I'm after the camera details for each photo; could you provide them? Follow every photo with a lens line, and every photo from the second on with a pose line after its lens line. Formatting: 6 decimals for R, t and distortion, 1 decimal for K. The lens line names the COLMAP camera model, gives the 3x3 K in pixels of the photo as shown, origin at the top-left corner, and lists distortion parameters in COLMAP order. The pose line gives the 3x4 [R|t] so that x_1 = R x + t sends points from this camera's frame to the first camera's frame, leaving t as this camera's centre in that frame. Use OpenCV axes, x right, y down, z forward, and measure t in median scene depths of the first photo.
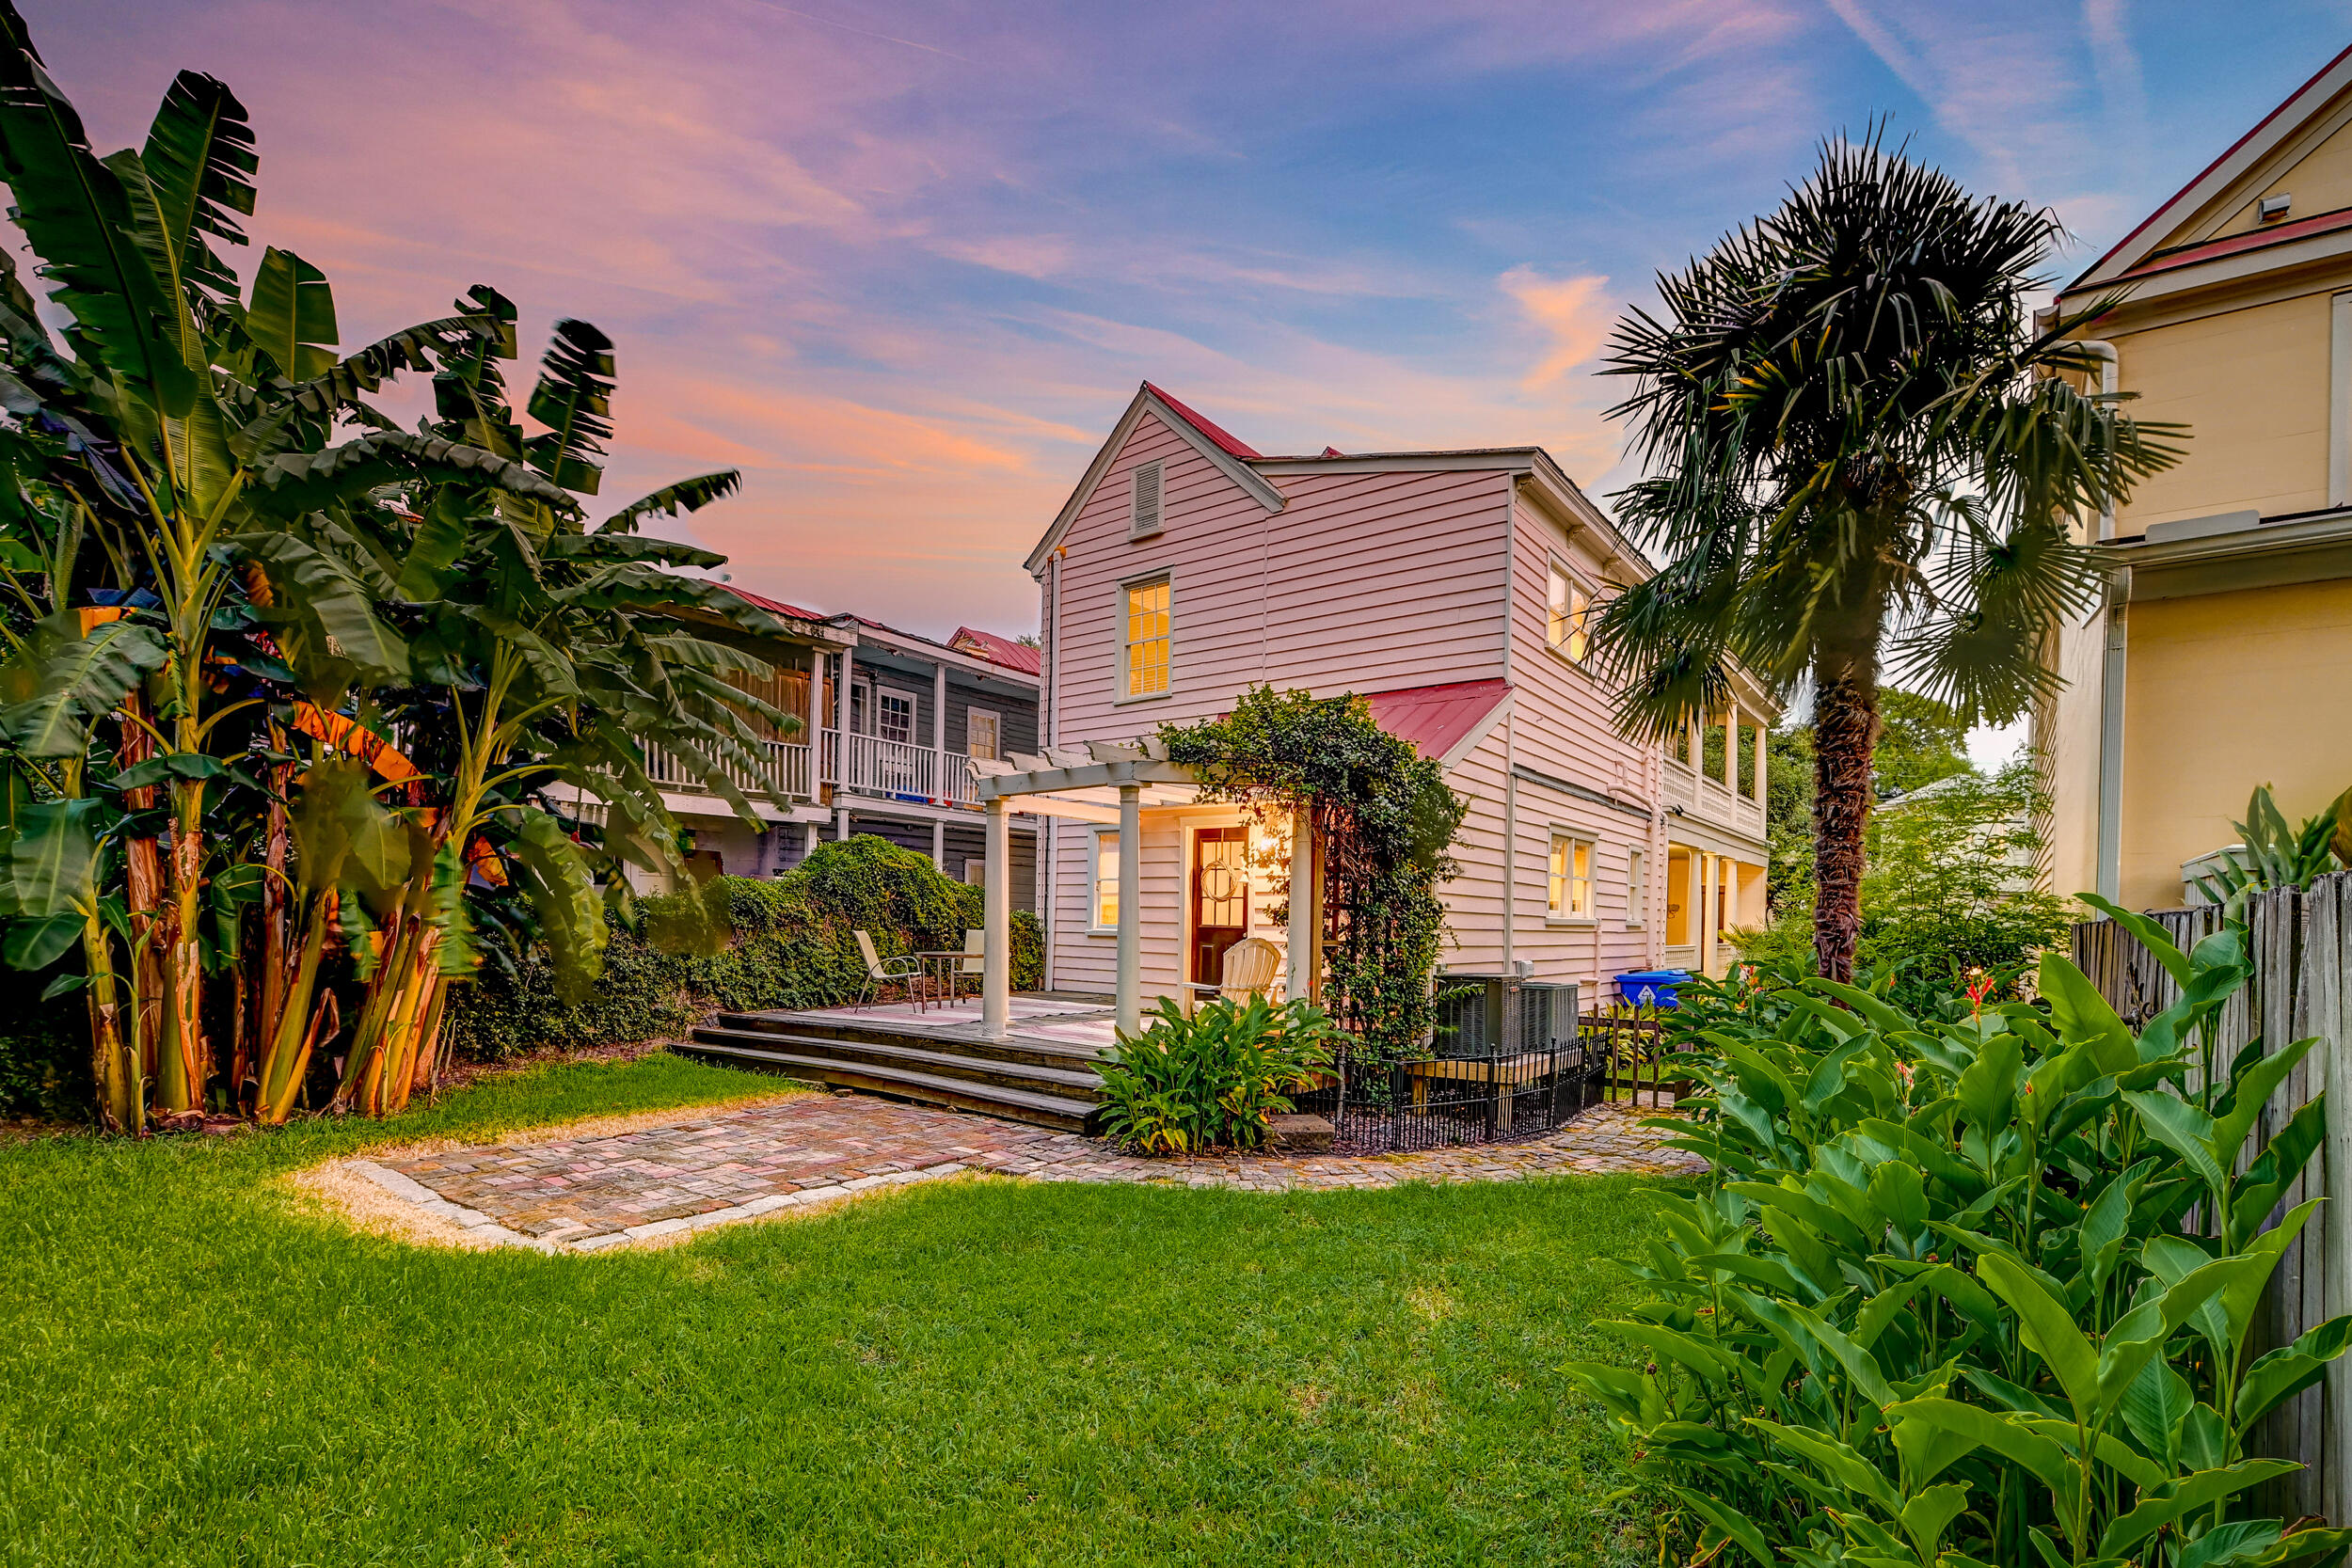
lens RADIAL K [[1074.5, 0, 1173.0], [0, 1074.5, 790.5], [0, 0, 1]] dist [-0.011972, -0.003530]
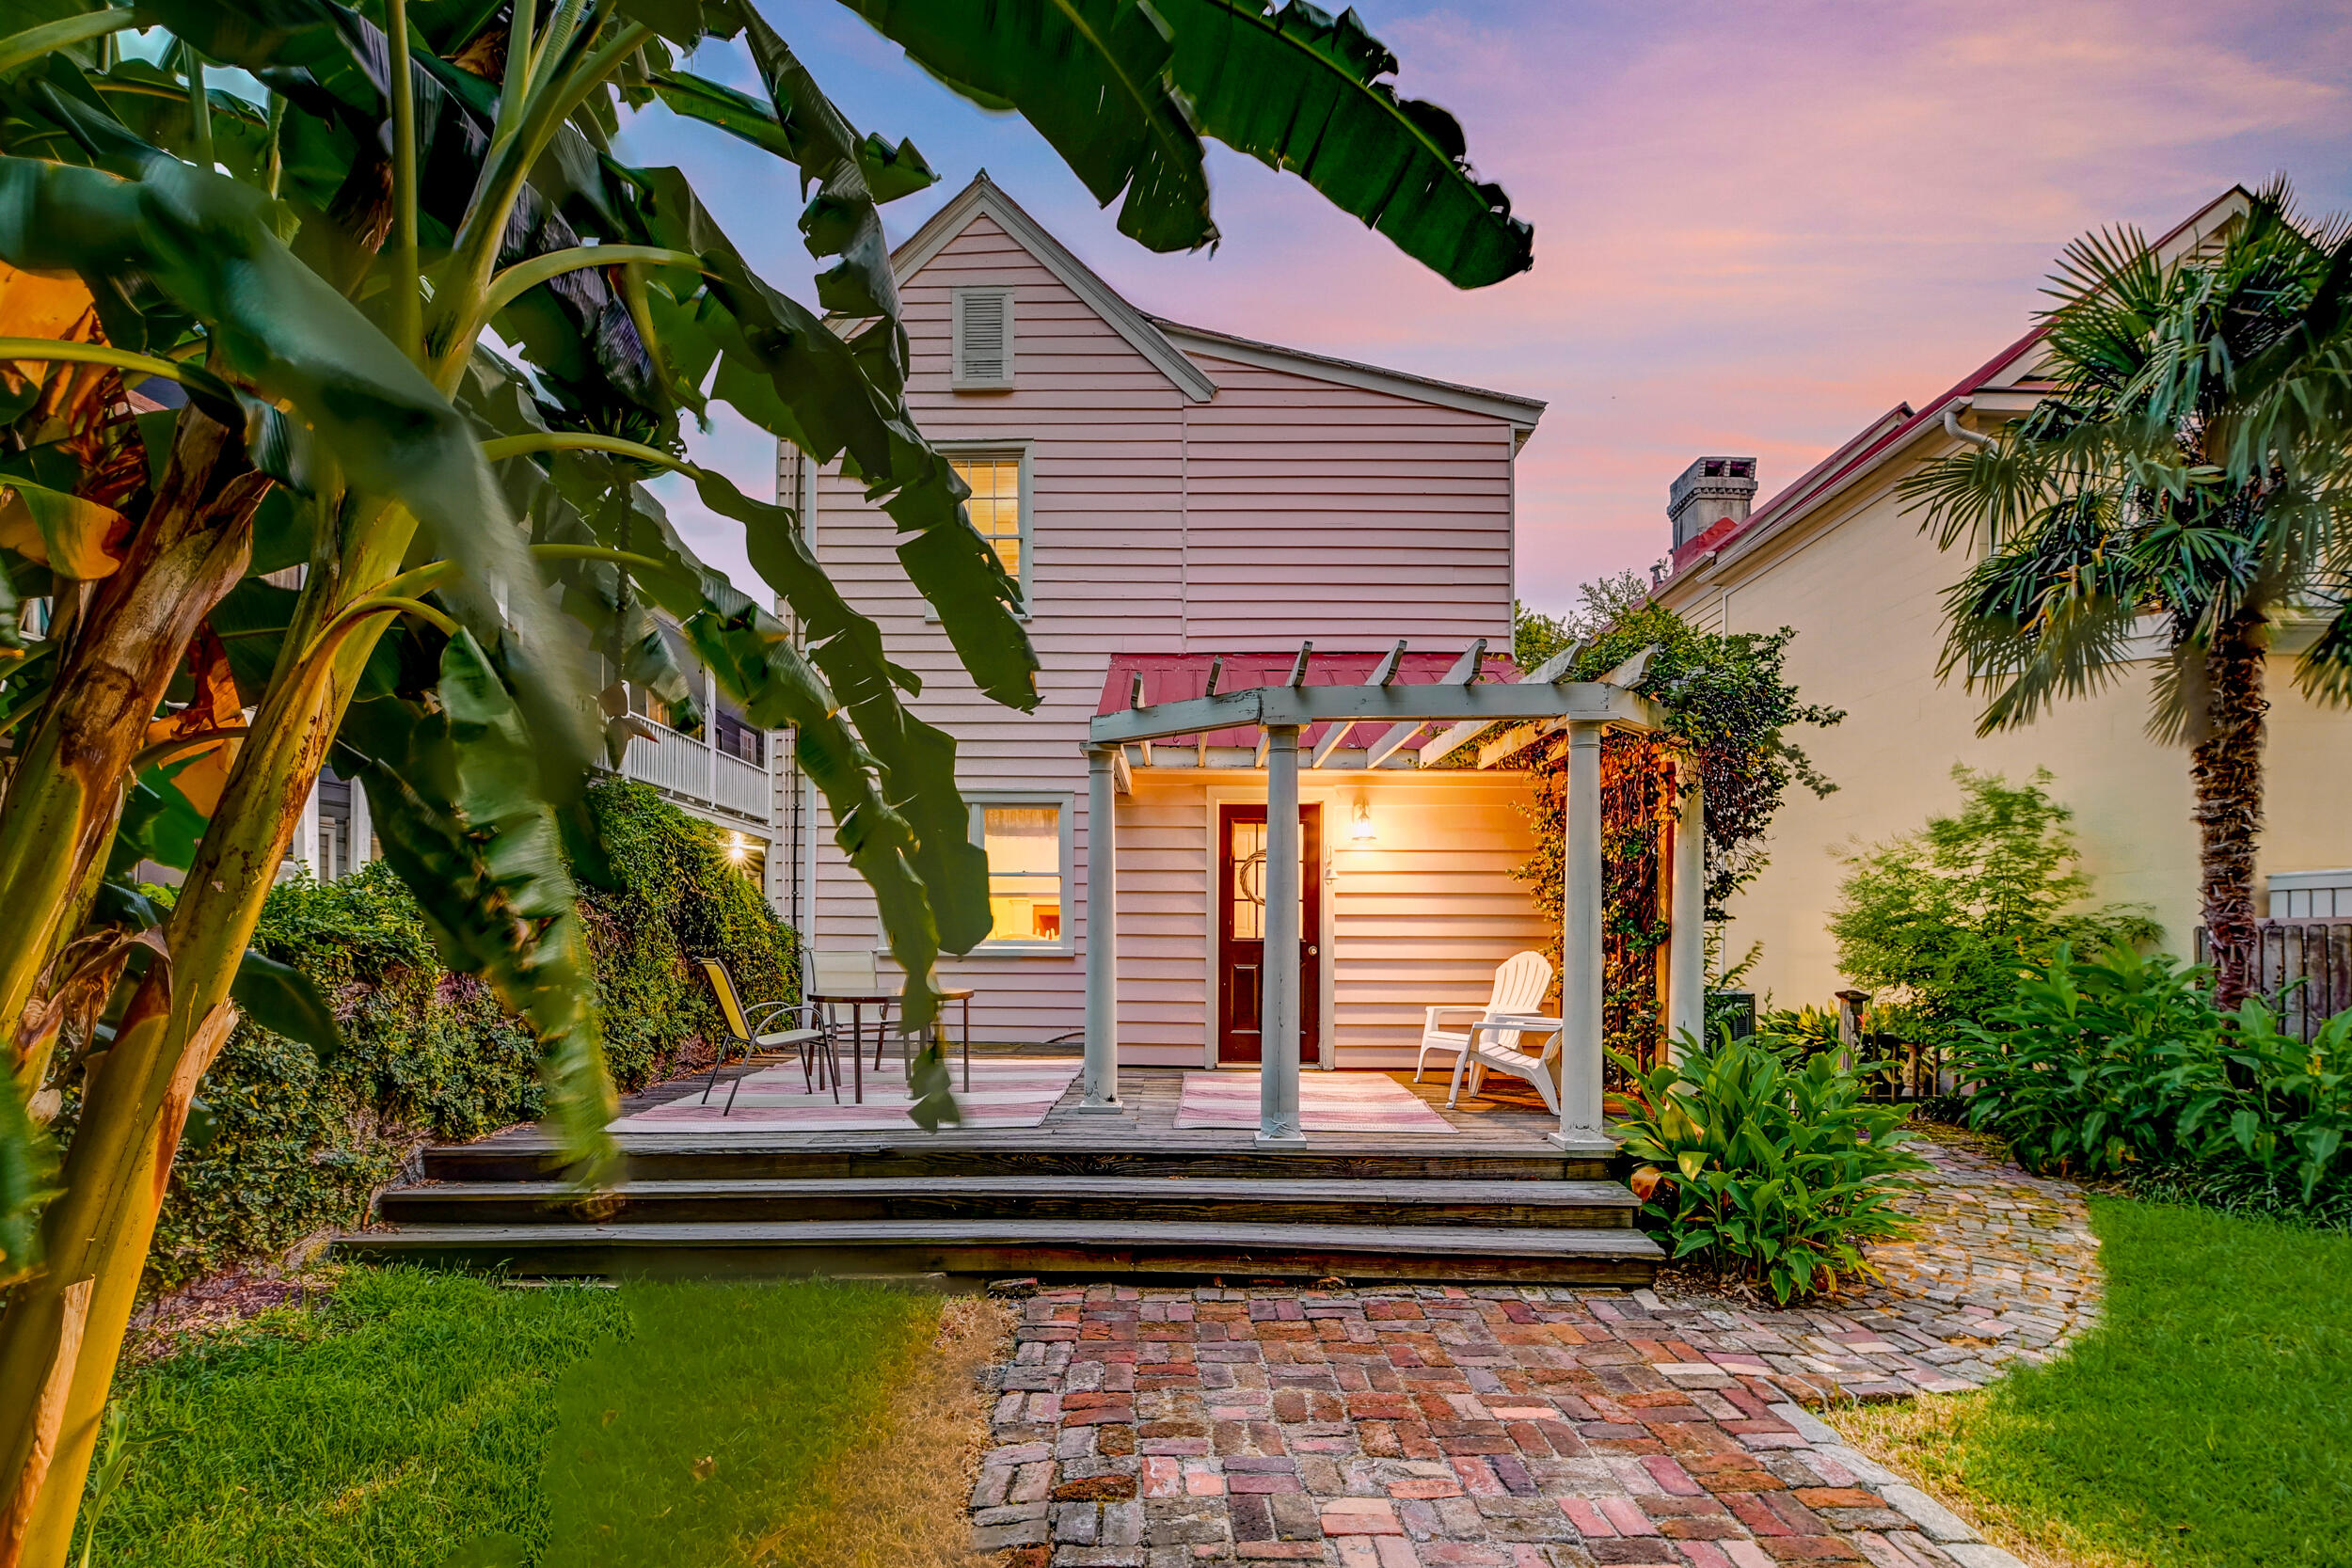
lens RADIAL K [[1074.5, 0, 1106.4], [0, 1074.5, 844.2], [0, 0, 1]] dist [-0.011972, -0.003530]
pose [[0.798632, 0.041111, 0.600413, -0.747288], [-0.063940, 0.997814, 0.016726, 0.089967], [-0.598413, -0.051749, 0.799515, 0.772666]]
